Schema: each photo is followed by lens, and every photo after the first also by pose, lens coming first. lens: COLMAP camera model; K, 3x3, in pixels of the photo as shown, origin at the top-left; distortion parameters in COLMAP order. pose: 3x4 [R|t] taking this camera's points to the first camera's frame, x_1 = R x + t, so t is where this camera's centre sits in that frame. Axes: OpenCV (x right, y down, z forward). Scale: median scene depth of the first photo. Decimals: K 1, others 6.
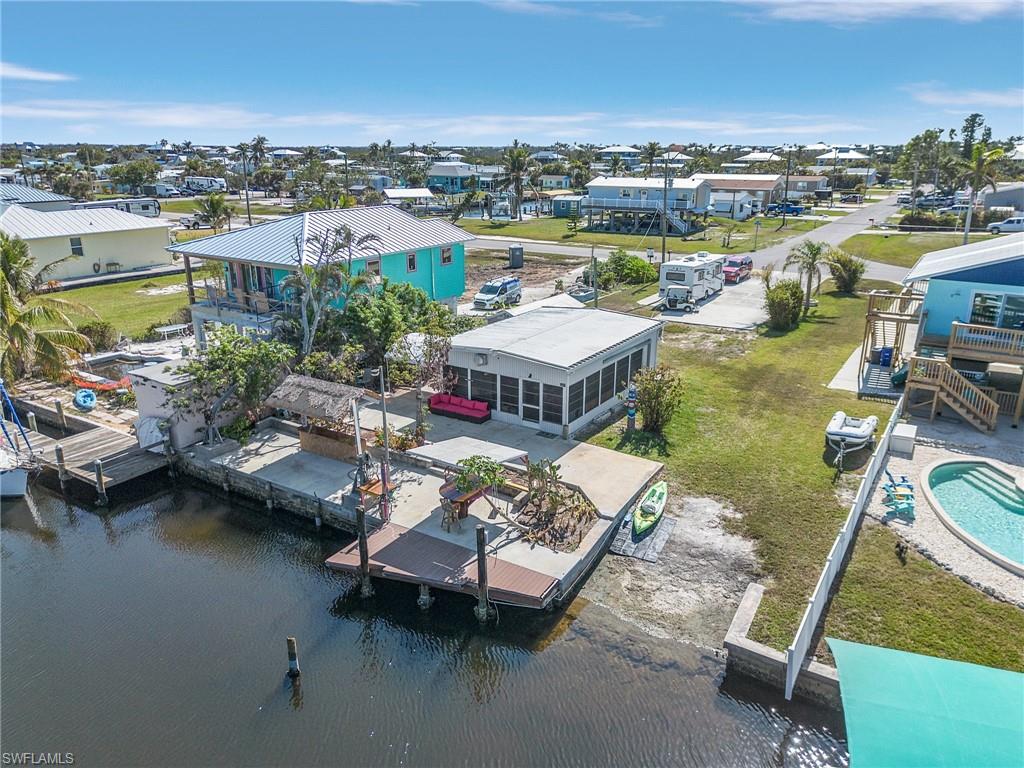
lens RADIAL K [[743.1, 0, 512.0], [0, 743.1, 384.0], [0, 0, 1]] dist [0.082186, -0.112739]
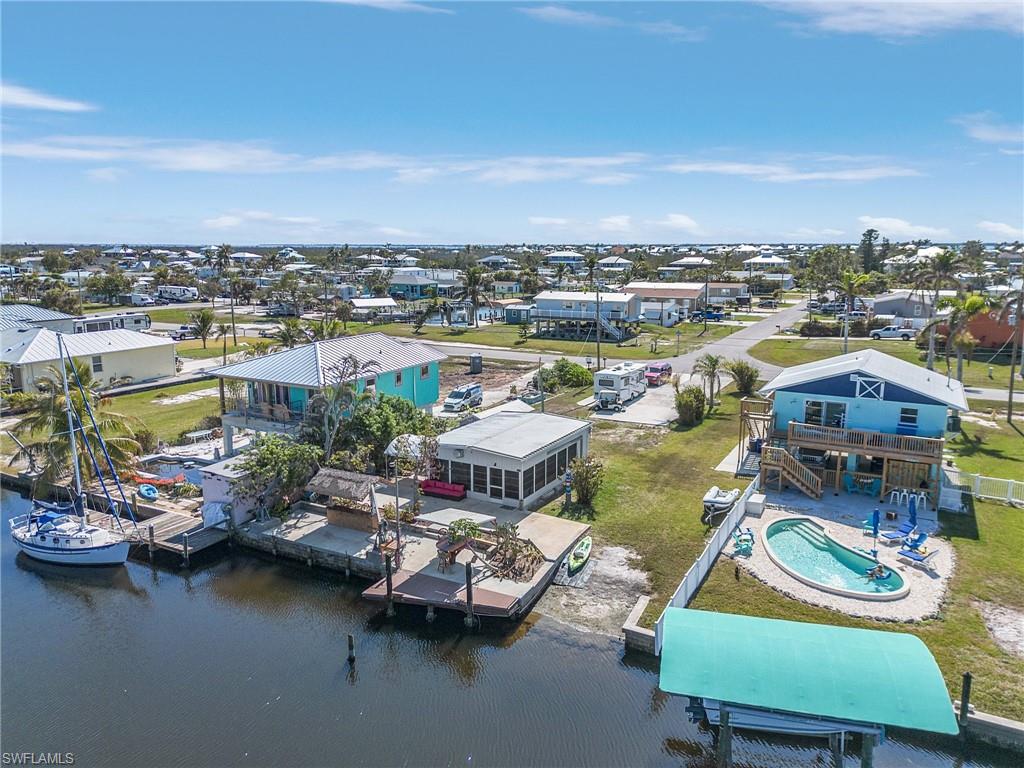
lens RADIAL K [[760.7, 0, 509.0], [0, 760.7, 378.9], [0, 0, 1]] dist [0.088035, -0.122746]
pose [[0.998147, -0.014404, 0.059126, -0.031118], [0.021732, 0.991891, -0.125223, 0.008415], [-0.056843, 0.126276, 0.990365, -0.426768]]
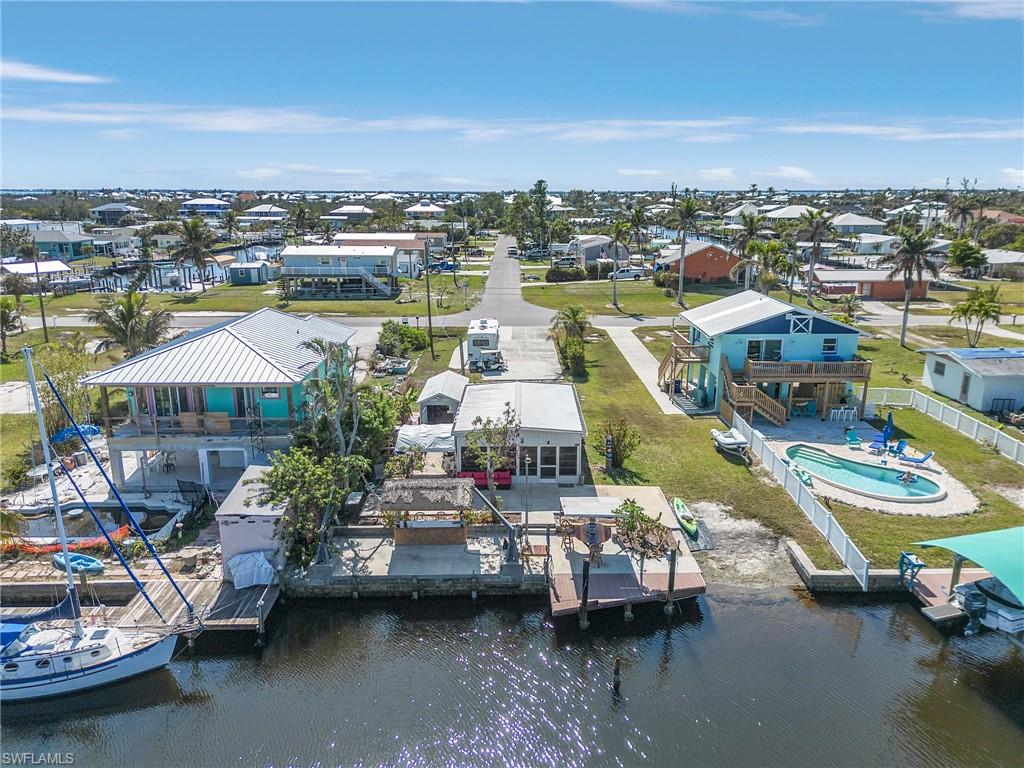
lens RADIAL K [[760.7, 0, 509.0], [0, 760.7, 378.9], [0, 0, 1]] dist [0.088035, -0.122746]
pose [[0.829332, -0.137905, 0.541471, -0.716051], [0.169033, 0.985579, -0.007882, -0.118799], [-0.532575, 0.098063, 0.840683, -0.080769]]
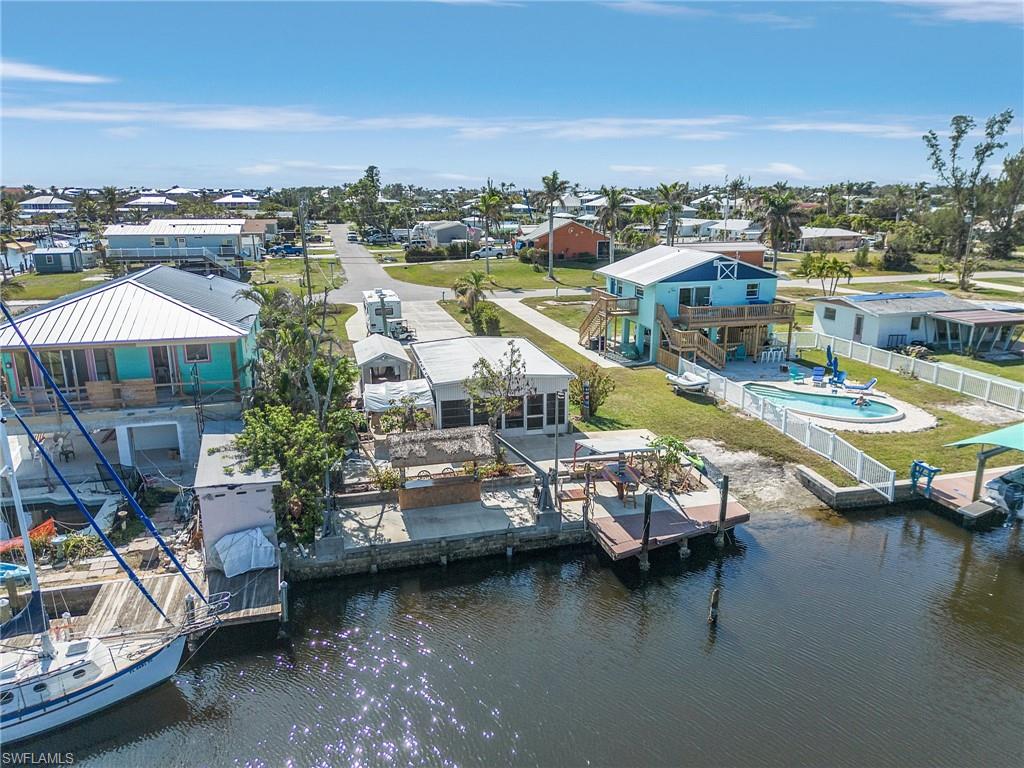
lens RADIAL K [[760.7, 0, 509.0], [0, 760.7, 378.9], [0, 0, 1]] dist [0.088035, -0.122746]
pose [[0.658757, -0.181735, 0.730077, -0.863473], [0.227736, 0.973030, 0.036723, -0.080242], [-0.717060, 0.142073, 0.682378, 0.200360]]
